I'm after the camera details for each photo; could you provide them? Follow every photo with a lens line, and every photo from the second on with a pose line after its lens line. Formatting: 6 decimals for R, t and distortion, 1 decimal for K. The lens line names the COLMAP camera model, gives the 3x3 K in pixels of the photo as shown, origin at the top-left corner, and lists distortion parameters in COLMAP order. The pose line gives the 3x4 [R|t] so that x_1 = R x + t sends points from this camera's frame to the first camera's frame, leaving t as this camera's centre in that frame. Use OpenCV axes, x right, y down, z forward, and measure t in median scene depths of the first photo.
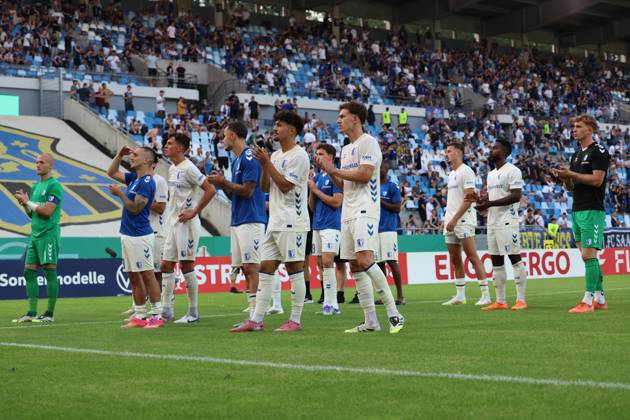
lens RADIAL K [[1192.8, 0, 310.4], [0, 1192.8, 216.7], [0, 0, 1]] dist [-0.282429, 0.000000]
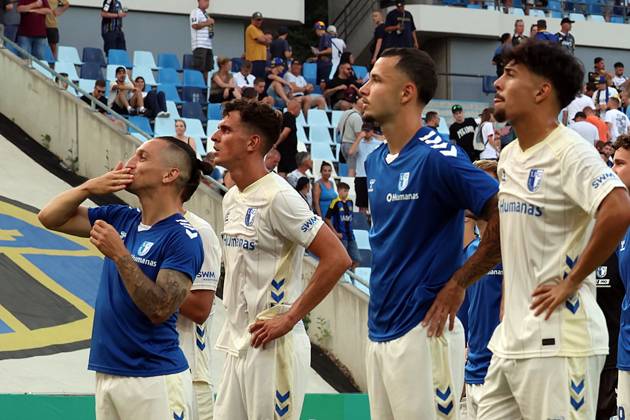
lens RADIAL K [[1192.8, 0, 321.5], [0, 1192.8, 210.7], [0, 0, 1]] dist [-0.282429, 0.000000]
pose [[0.996439, 0.008211, -0.083916, -0.057099], [-0.011034, 0.999387, -0.033233, -0.027894], [0.083592, 0.034040, 0.995919, 0.633302]]
